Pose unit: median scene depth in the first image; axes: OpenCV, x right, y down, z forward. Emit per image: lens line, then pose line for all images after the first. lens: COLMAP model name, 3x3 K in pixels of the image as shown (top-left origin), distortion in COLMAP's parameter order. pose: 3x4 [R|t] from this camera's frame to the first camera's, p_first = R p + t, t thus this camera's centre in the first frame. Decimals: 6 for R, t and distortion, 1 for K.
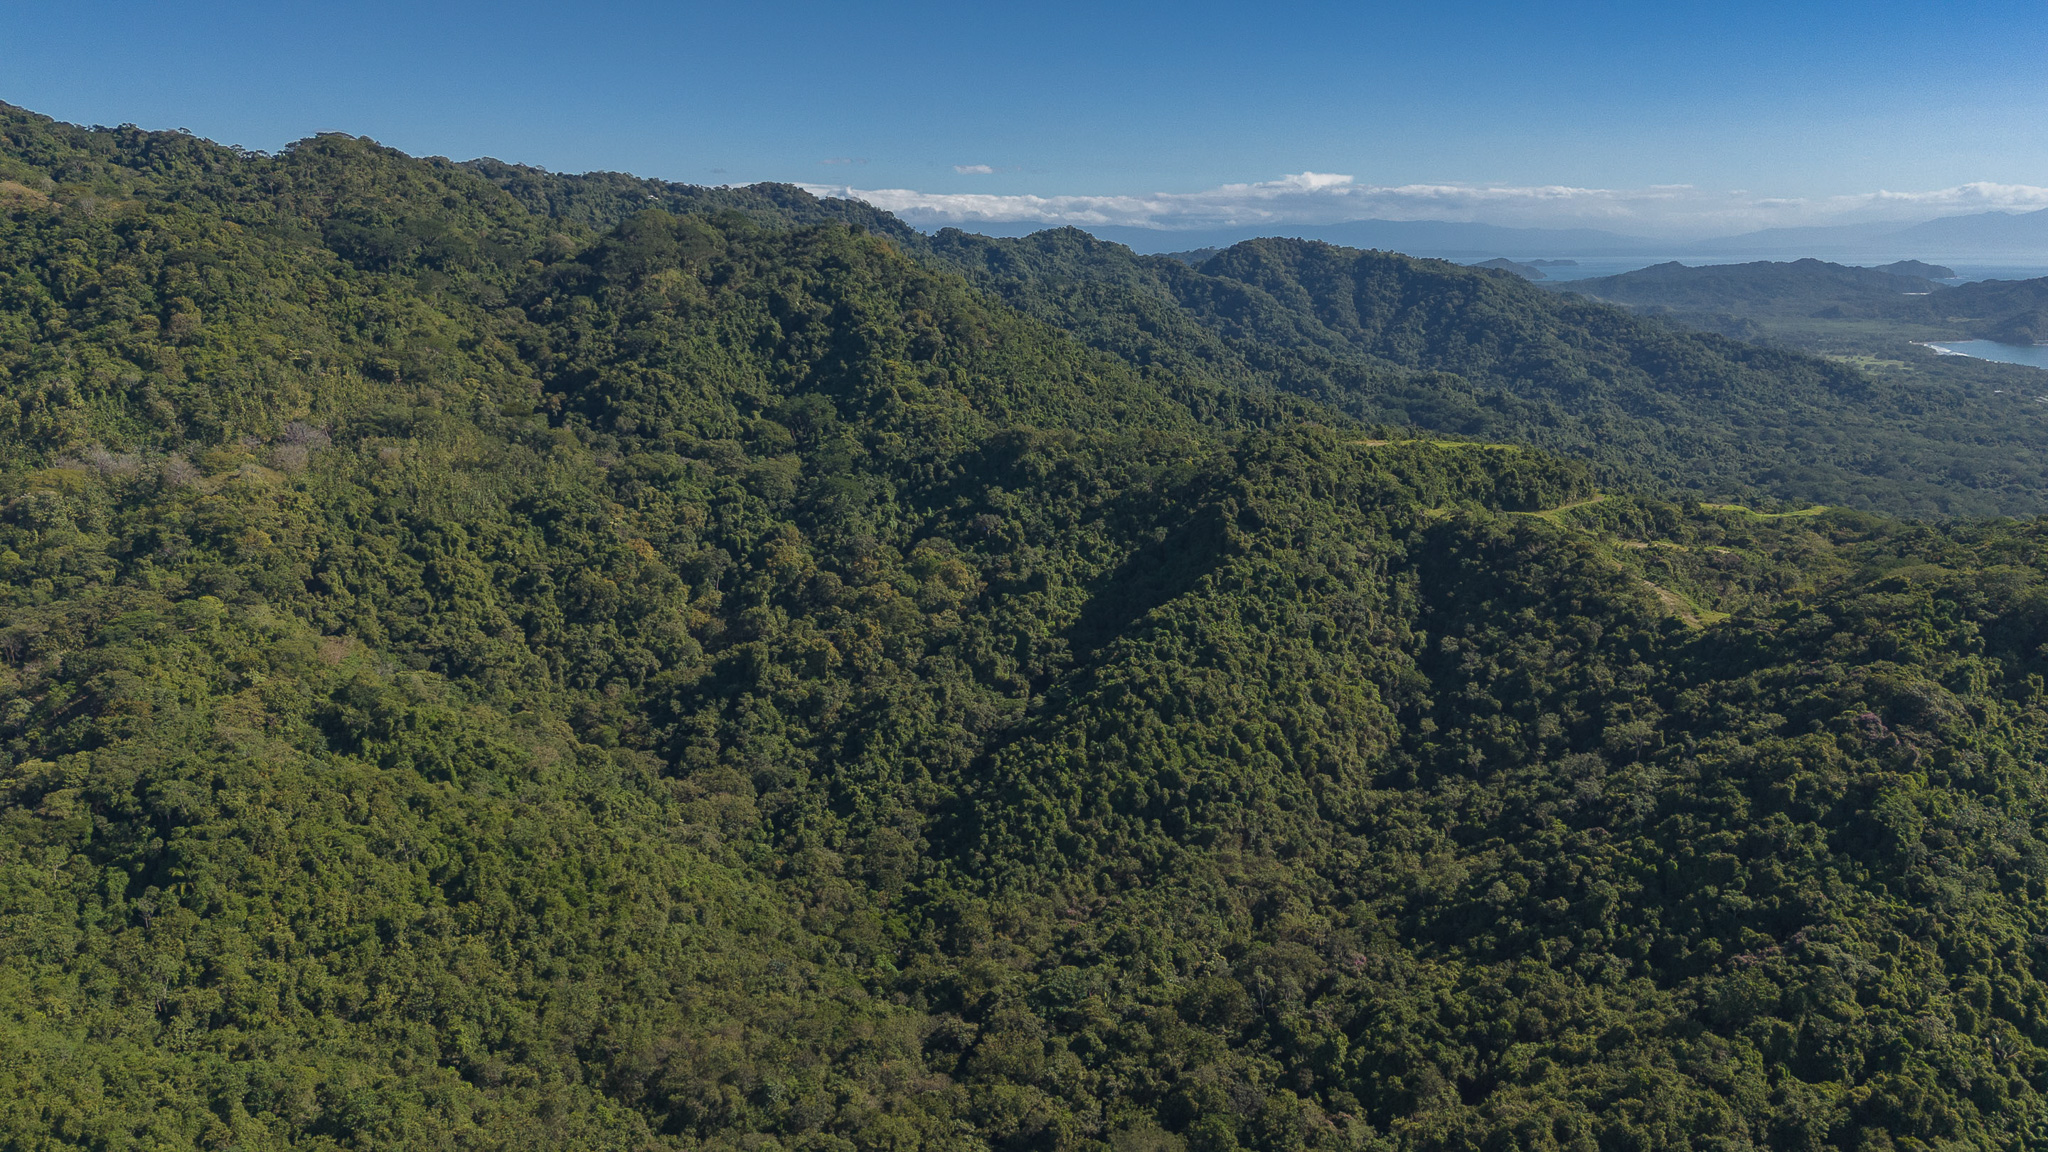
lens RADIAL K [[1510.1, 0, 1024.0], [0, 1510.1, 576.0], [0, 0, 1]] dist [0.085682, -0.056318]
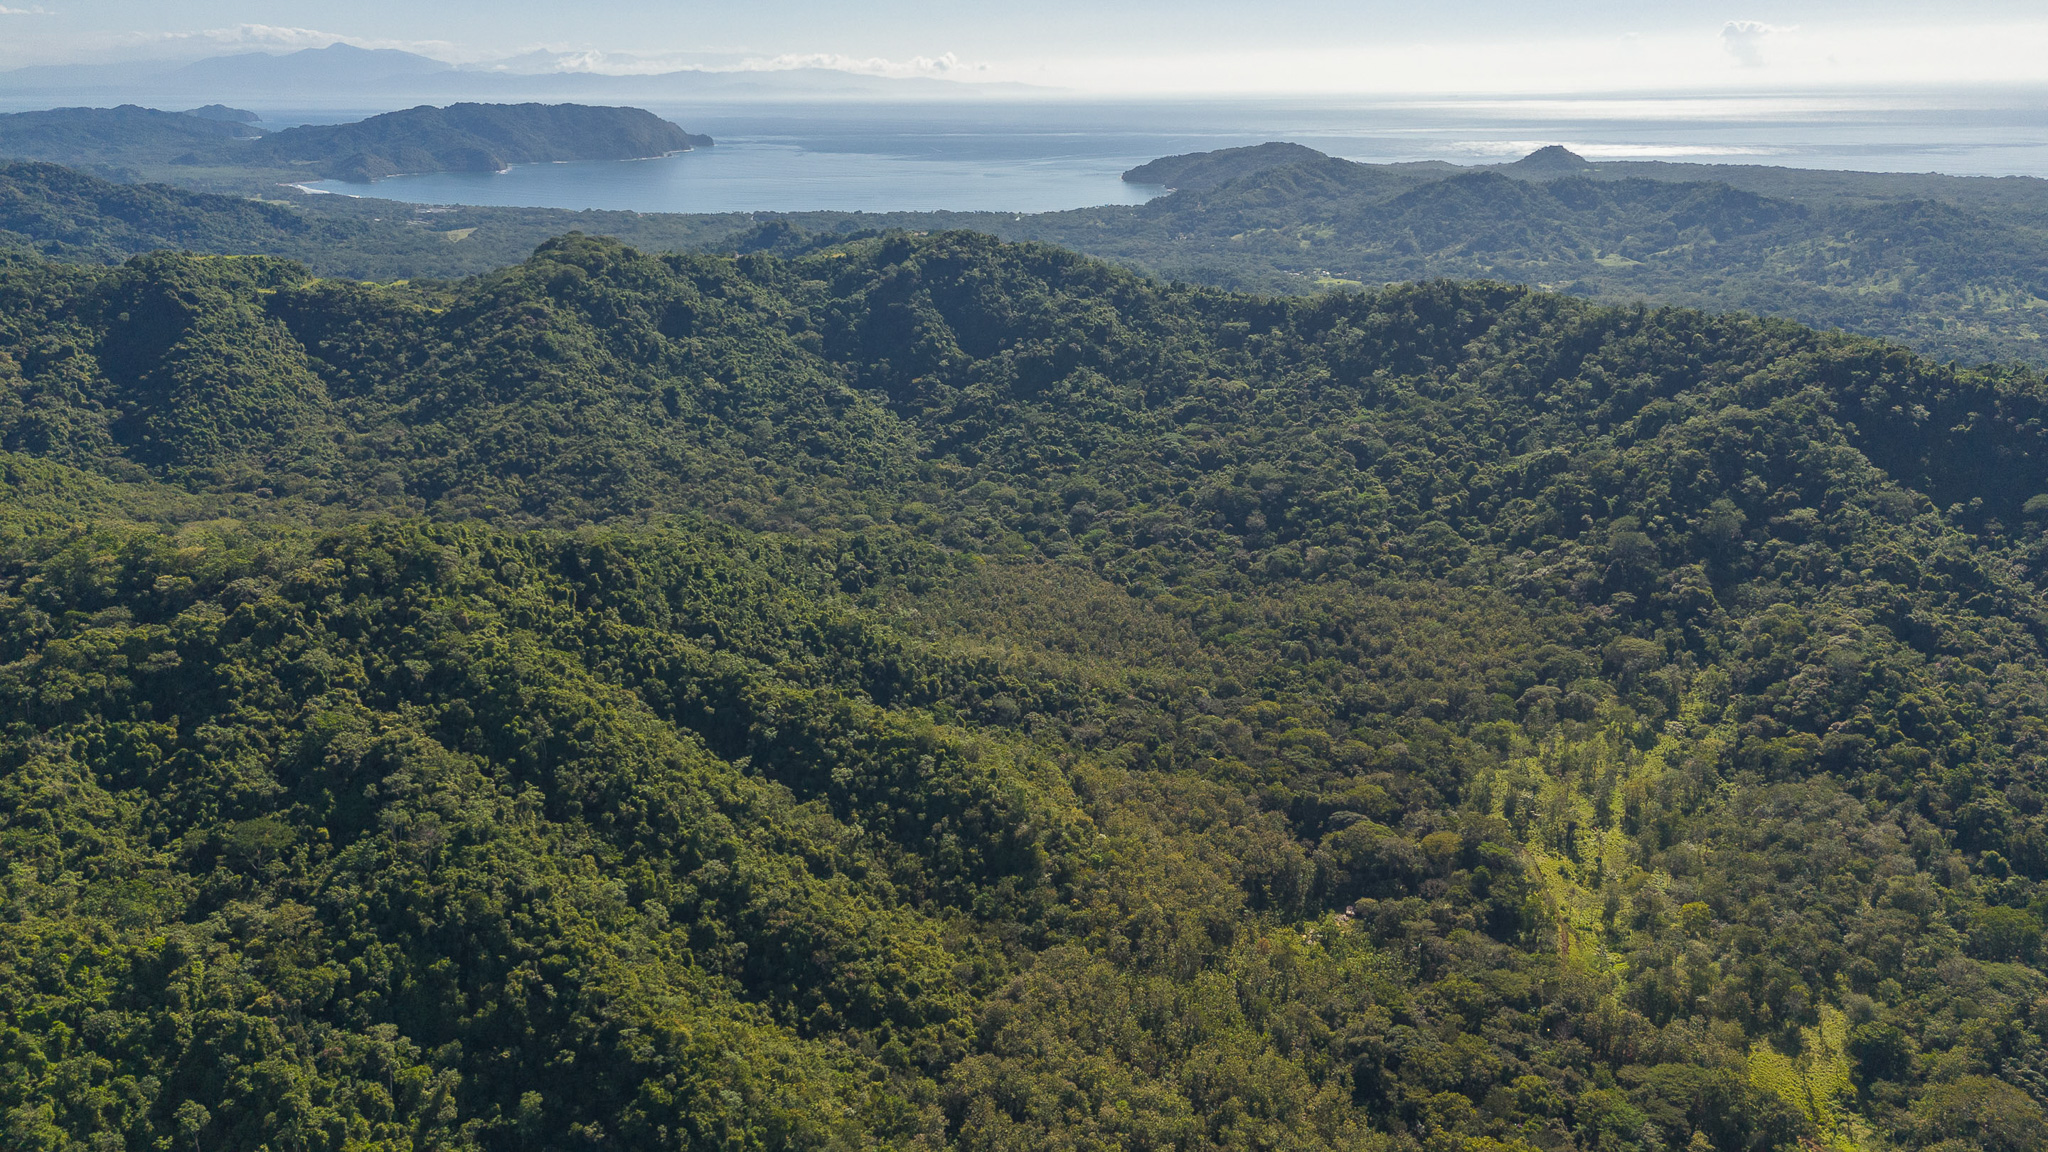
lens RADIAL K [[1510.1, 0, 1024.0], [0, 1510.1, 576.0], [0, 0, 1]] dist [0.085682, -0.056318]
pose [[0.549692, -0.268482, 0.791047, -0.931523], [0.190781, 0.962267, 0.194022, 0.125099], [-0.813290, 0.044265, 0.580172, -0.974149]]
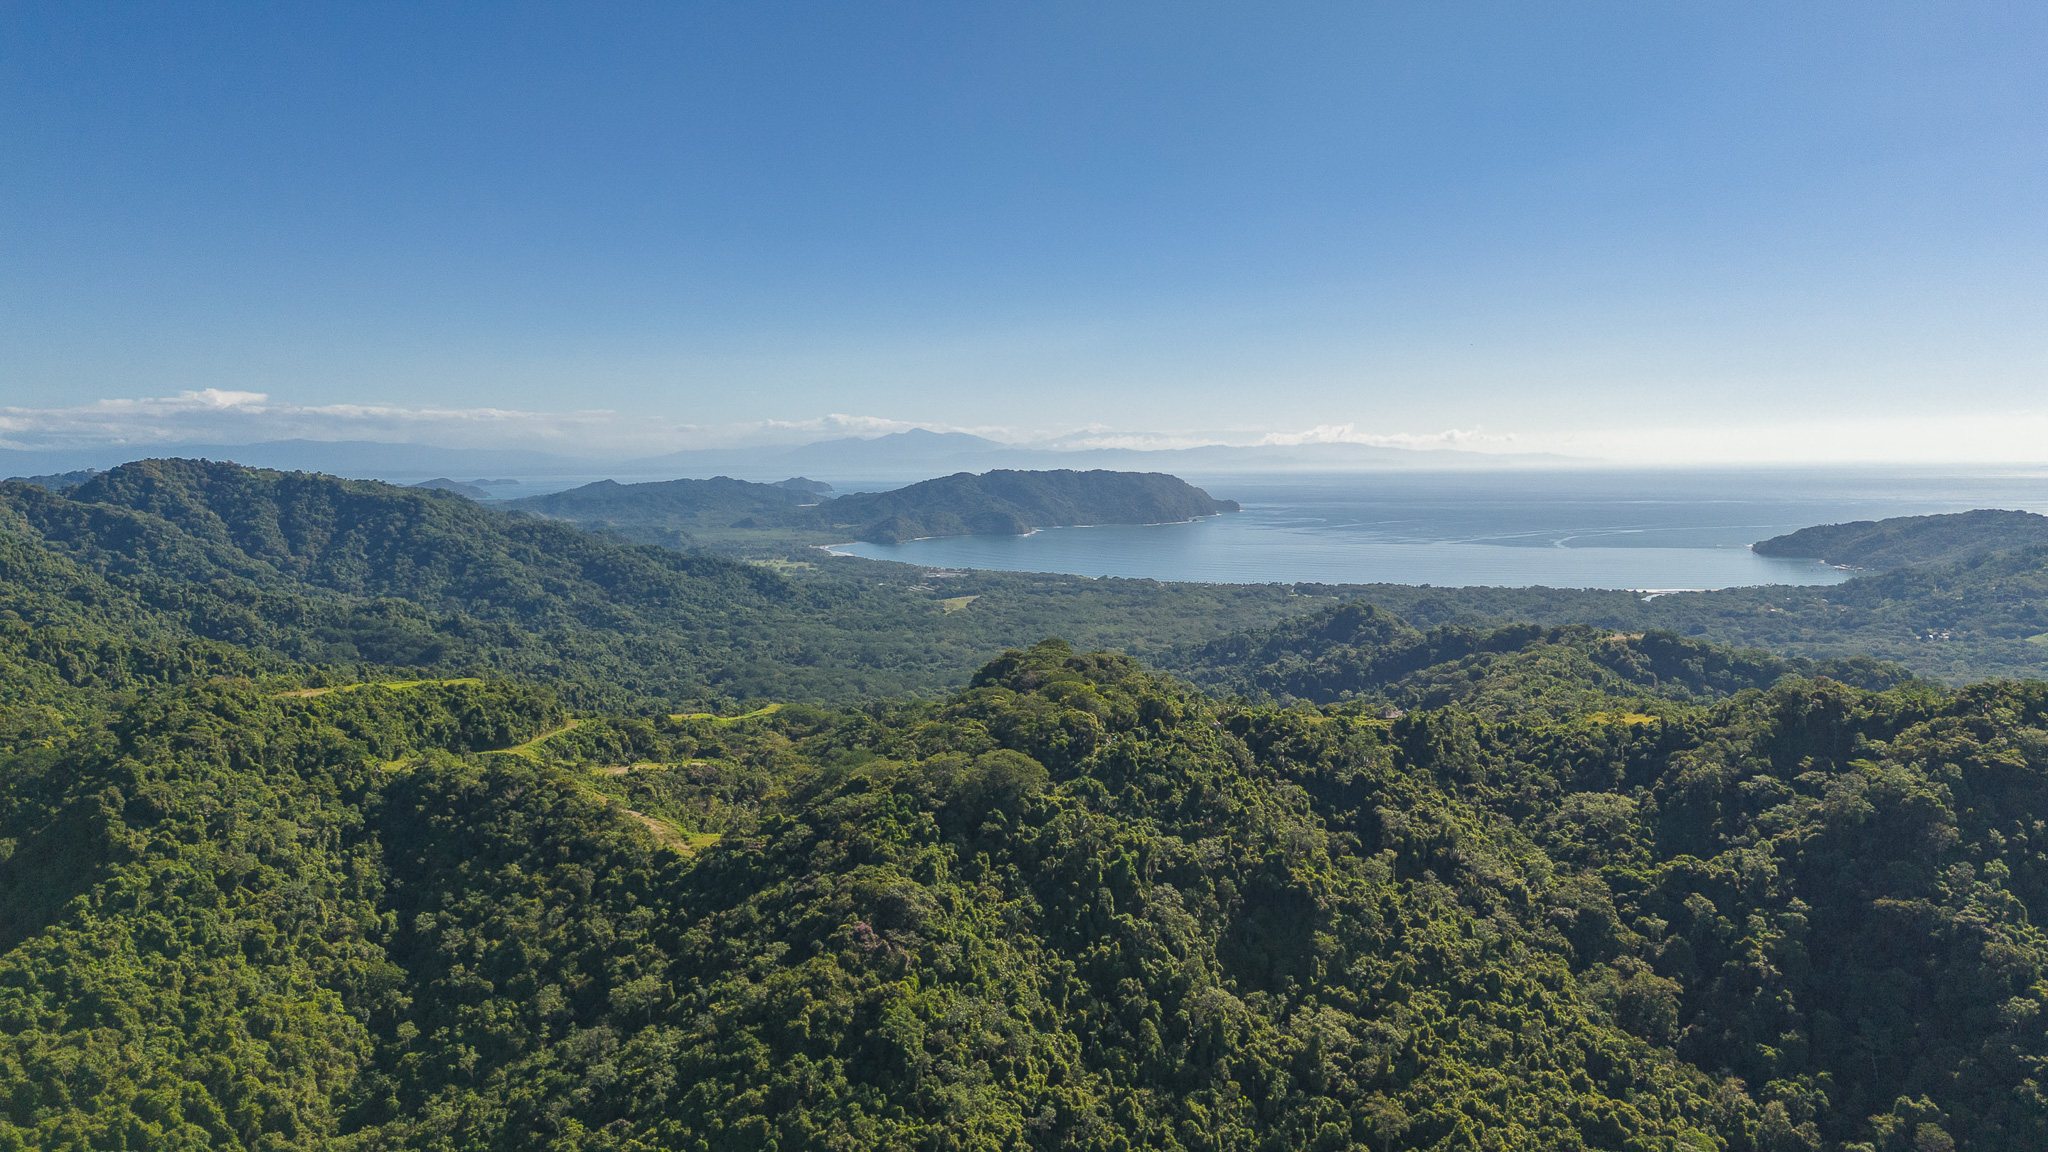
lens RADIAL K [[1510.1, 0, 1024.0], [0, 1510.1, 576.0], [0, 0, 1]] dist [0.085682, -0.056318]
pose [[0.789852, -0.060267, 0.610330, 0.030974], [0.145044, 0.985285, -0.090415, -0.020031], [-0.595900, 0.159939, 0.786971, 0.088008]]
